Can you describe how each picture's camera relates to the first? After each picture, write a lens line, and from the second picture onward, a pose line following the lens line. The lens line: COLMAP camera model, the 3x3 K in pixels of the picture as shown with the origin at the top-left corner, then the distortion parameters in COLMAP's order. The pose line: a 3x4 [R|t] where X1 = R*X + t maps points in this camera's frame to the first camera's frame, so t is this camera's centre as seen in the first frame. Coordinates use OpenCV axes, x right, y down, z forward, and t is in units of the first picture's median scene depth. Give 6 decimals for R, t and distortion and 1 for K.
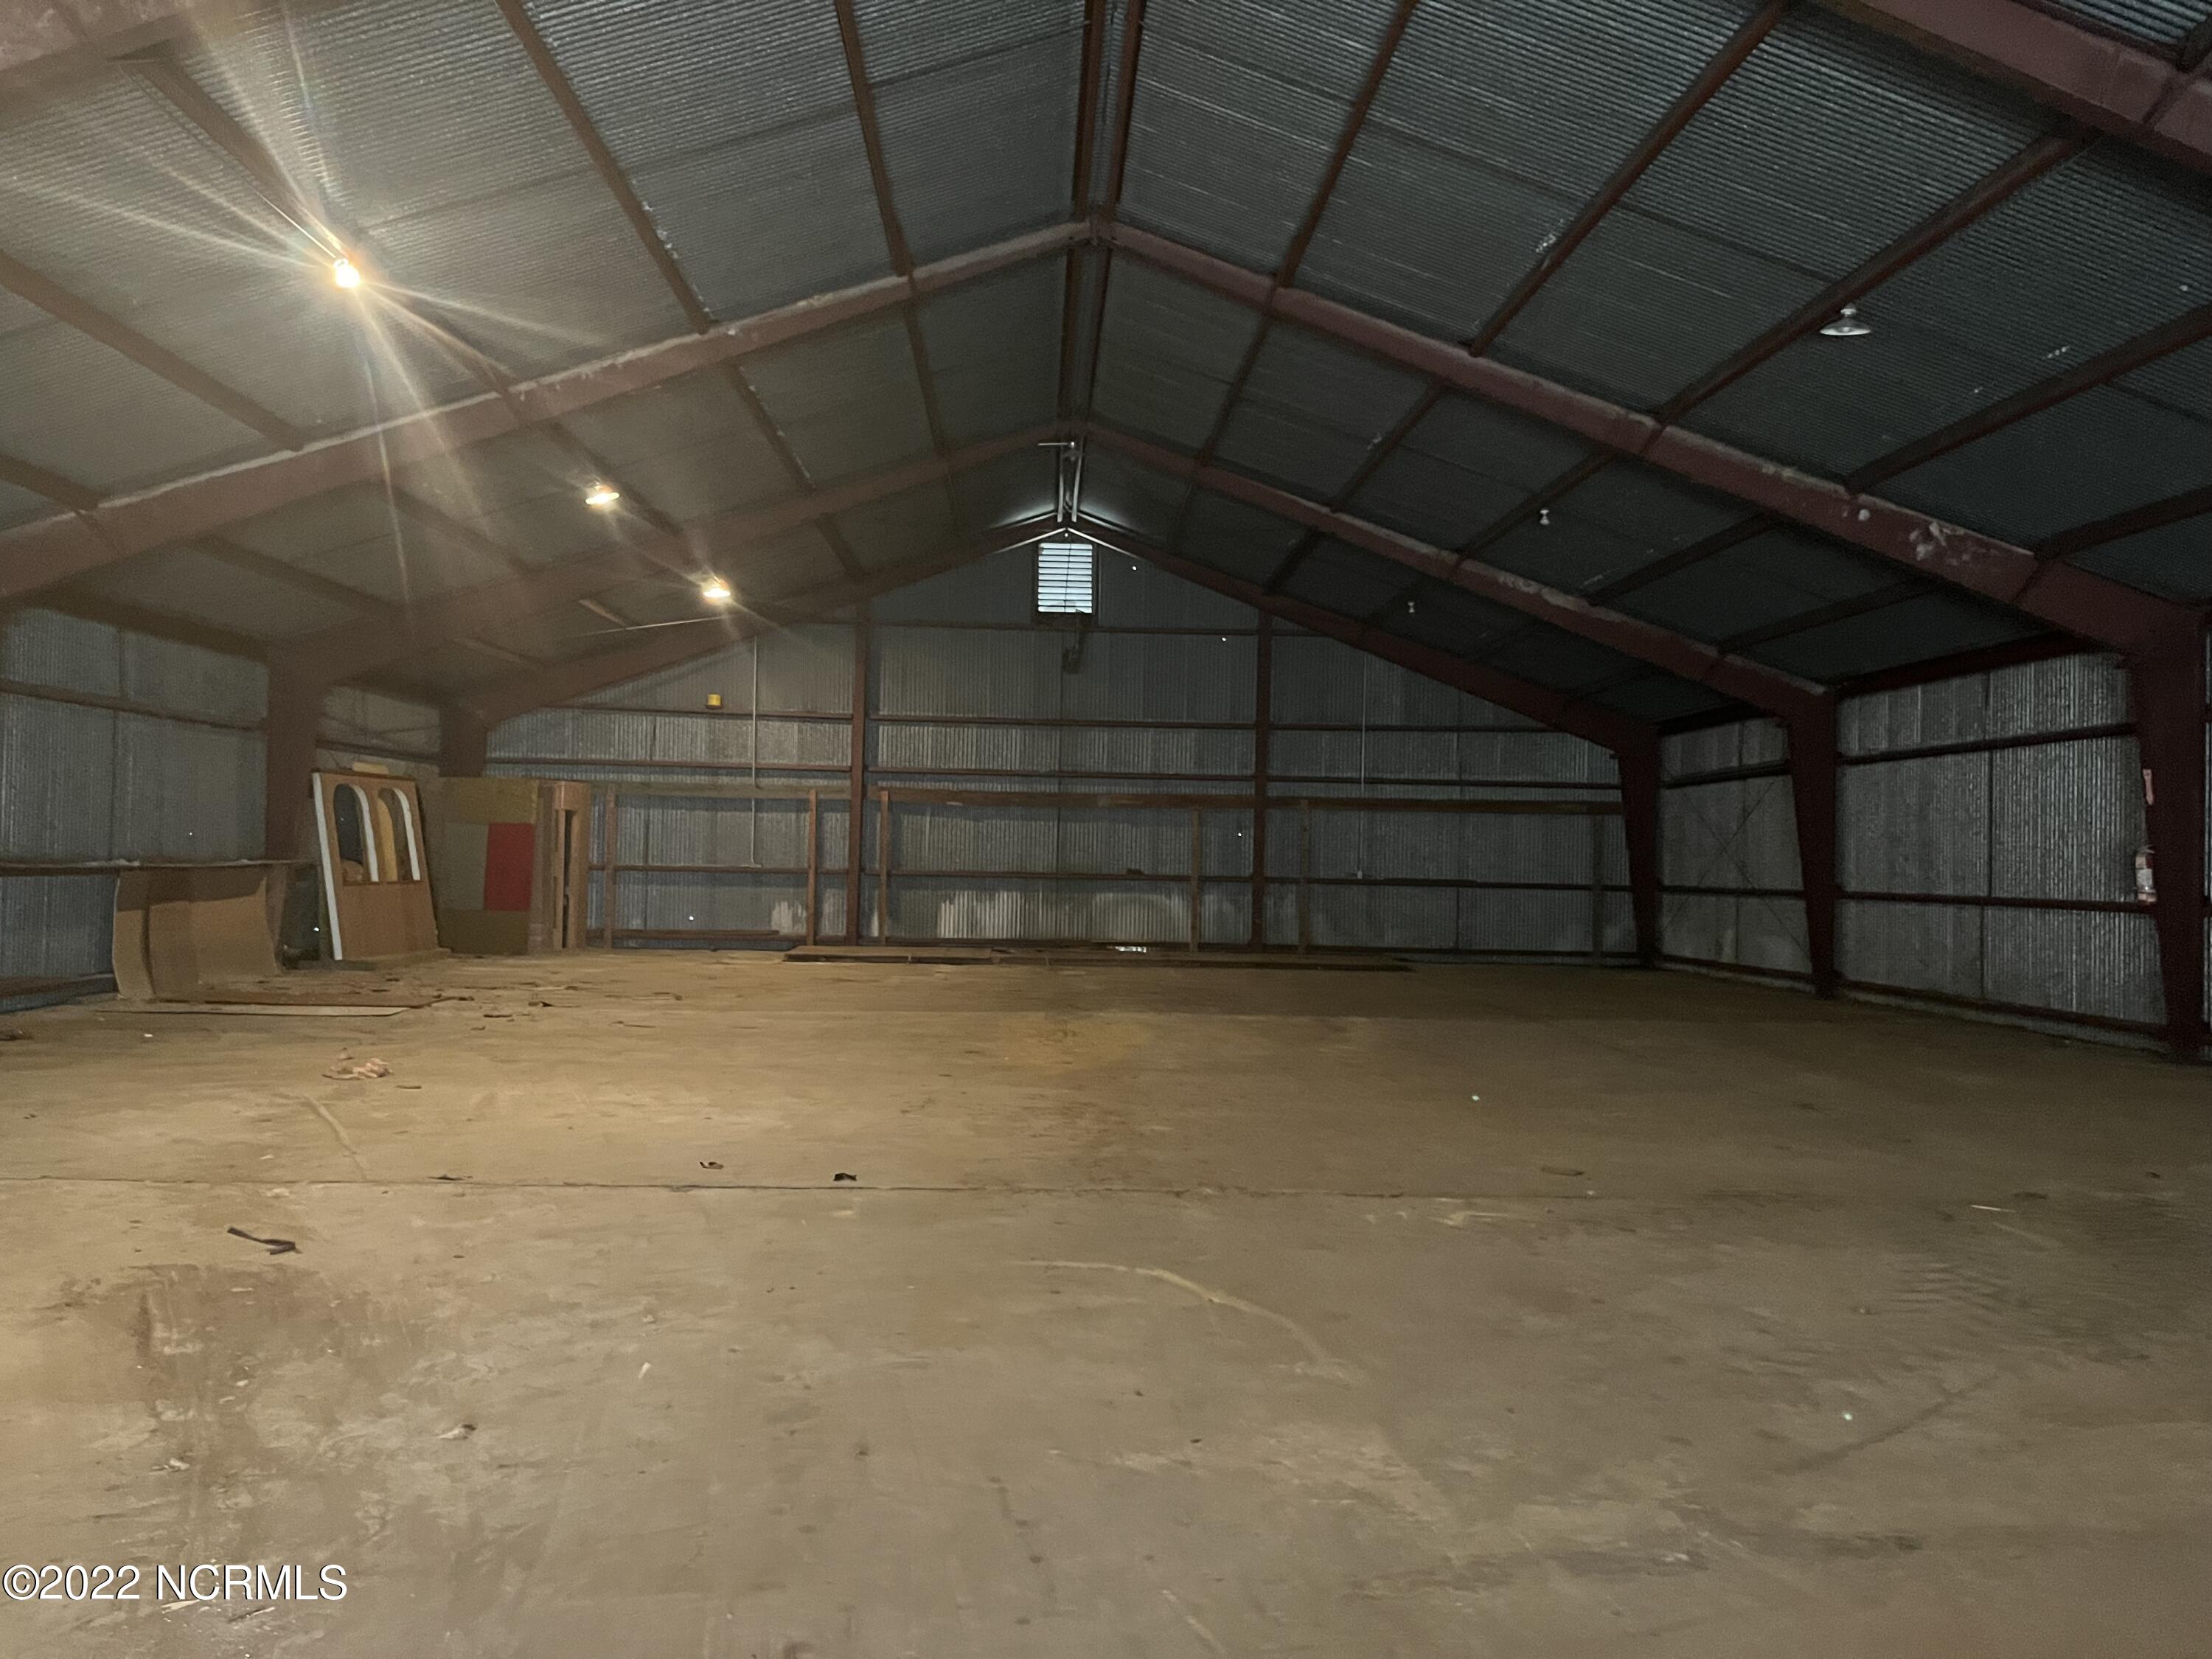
lens RADIAL K [[1667.8, 0, 1111.9], [0, 1667.8, 830.8], [0, 0, 1]] dist [0.060219, -0.080656]
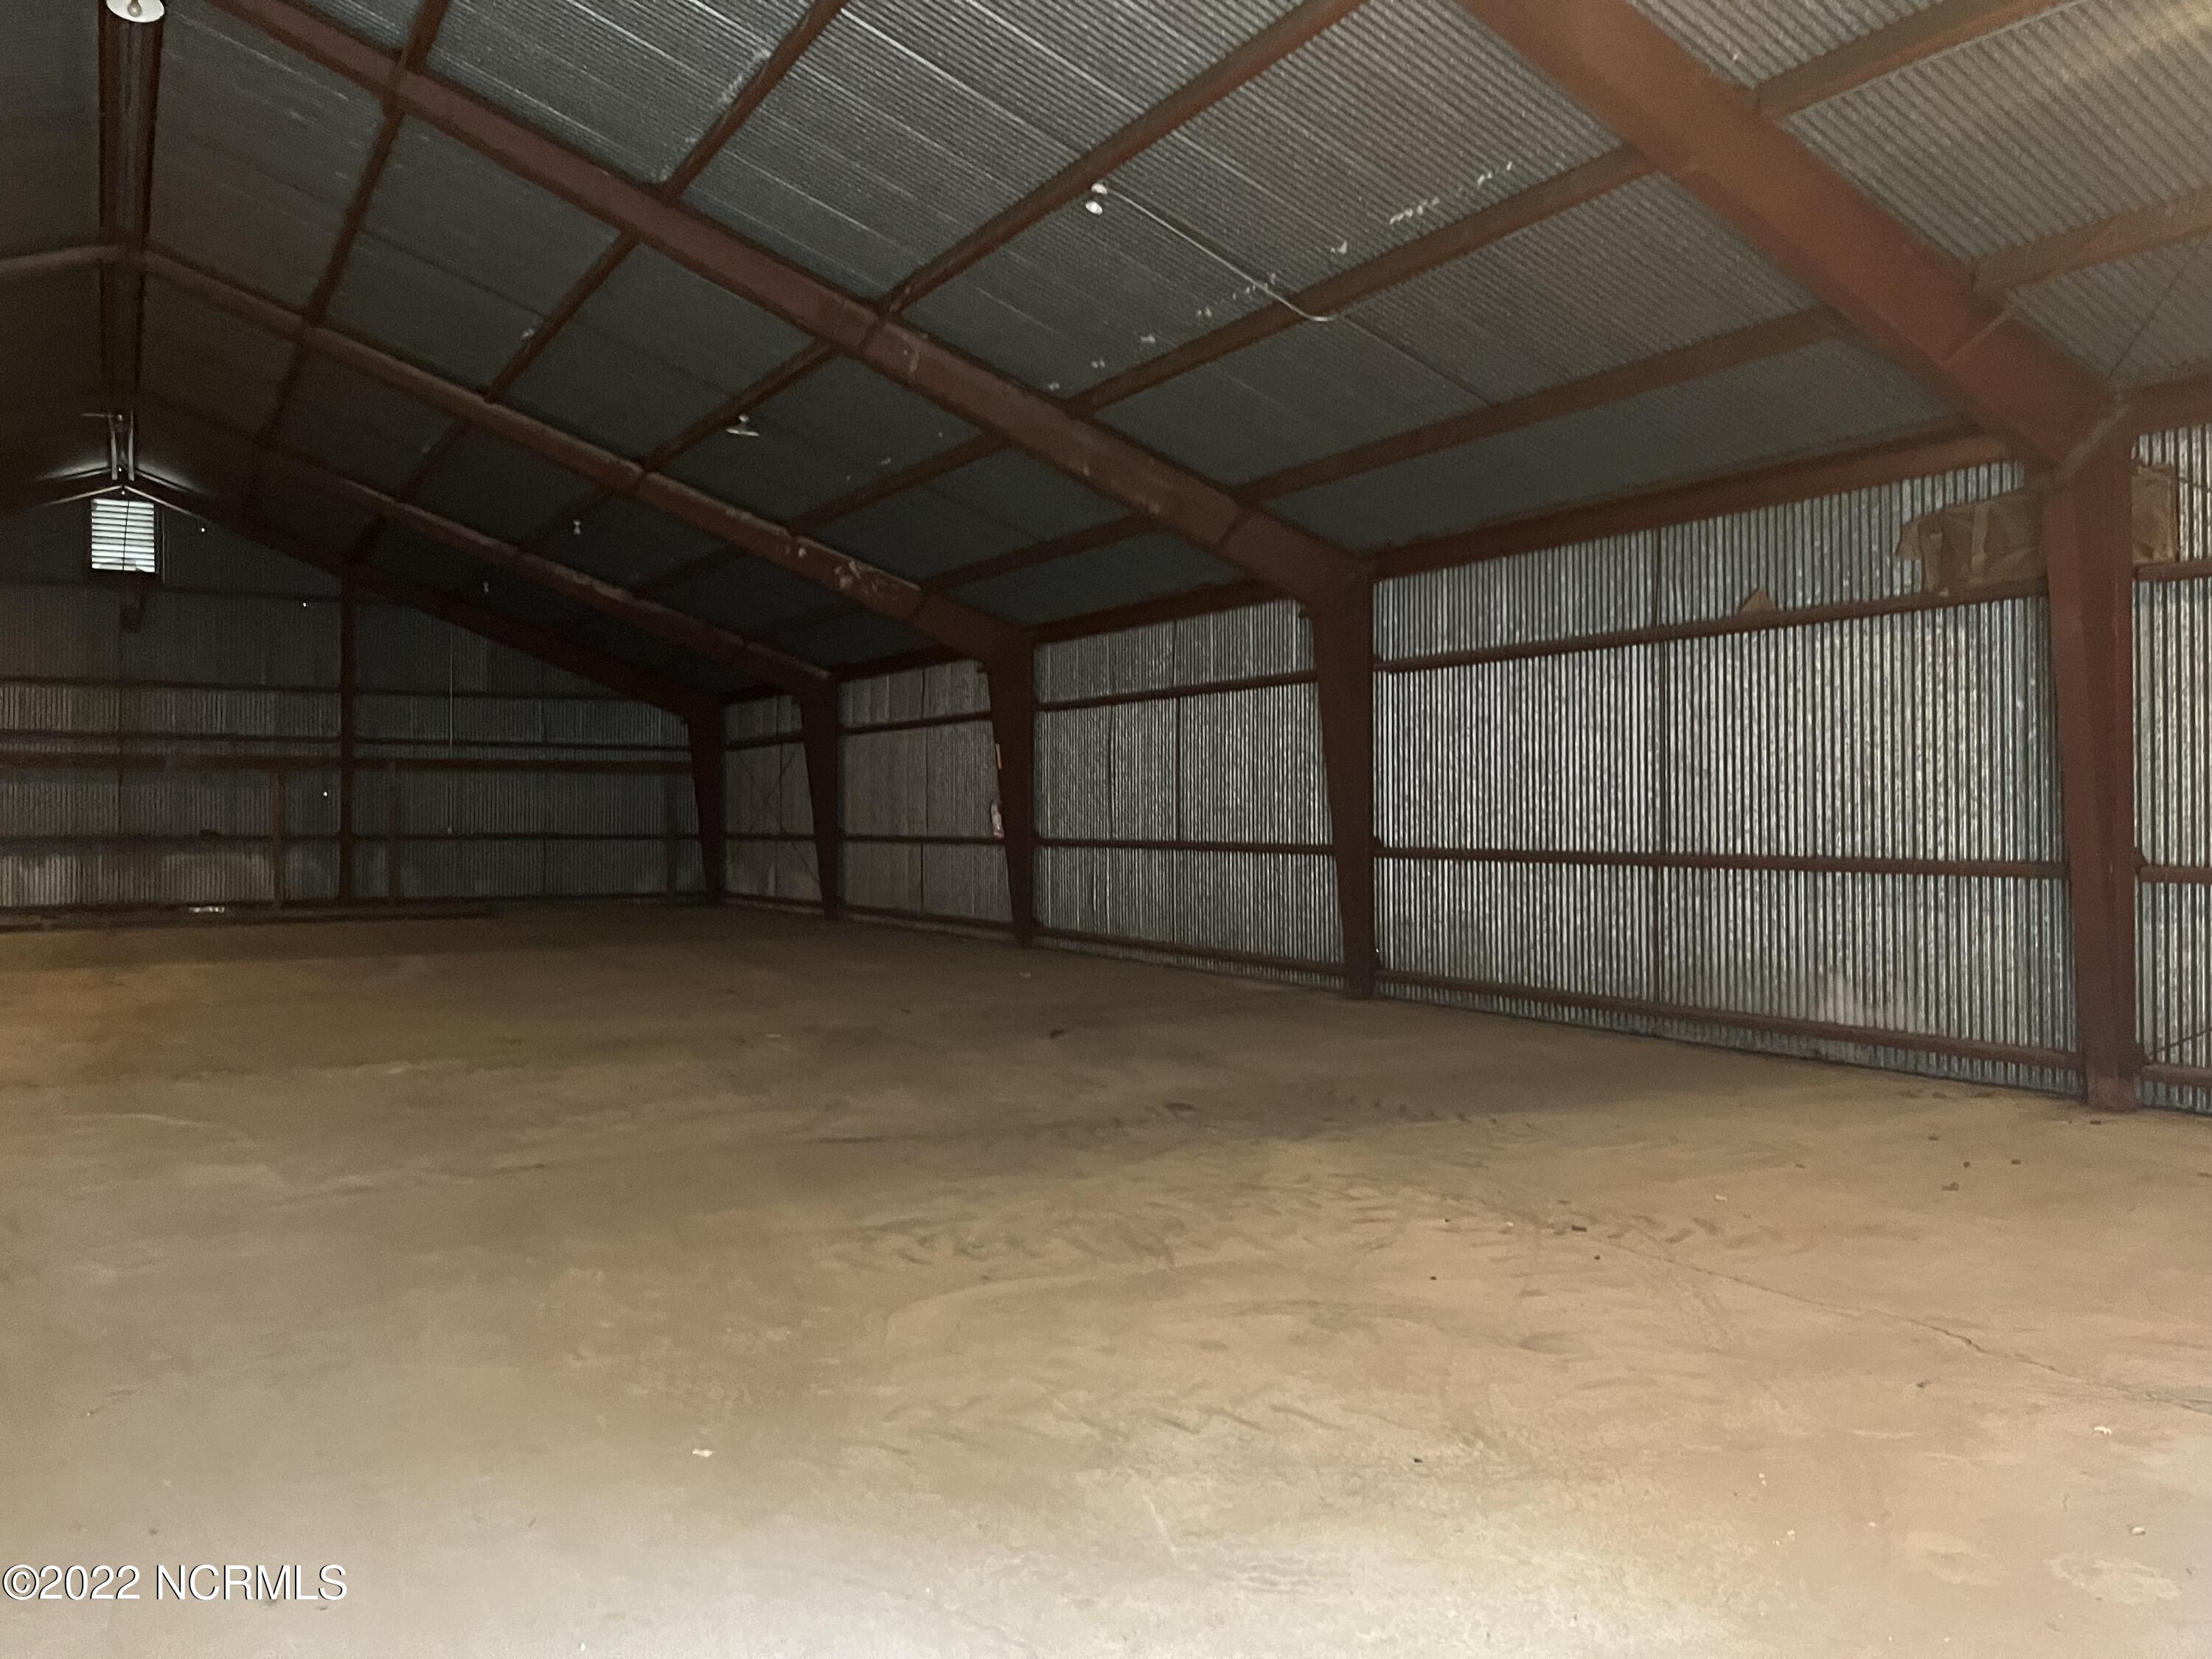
lens RADIAL K [[1667.8, 0, 1114.2], [0, 1667.8, 806.6], [0, 0, 1]] dist [0.060219, -0.080656]
pose [[0.884583, -0.015573, 0.466123, 0.026442], [0.008772, 0.999821, 0.016757, -0.003698], [-0.466300, -0.010734, 0.884561, -0.175377]]
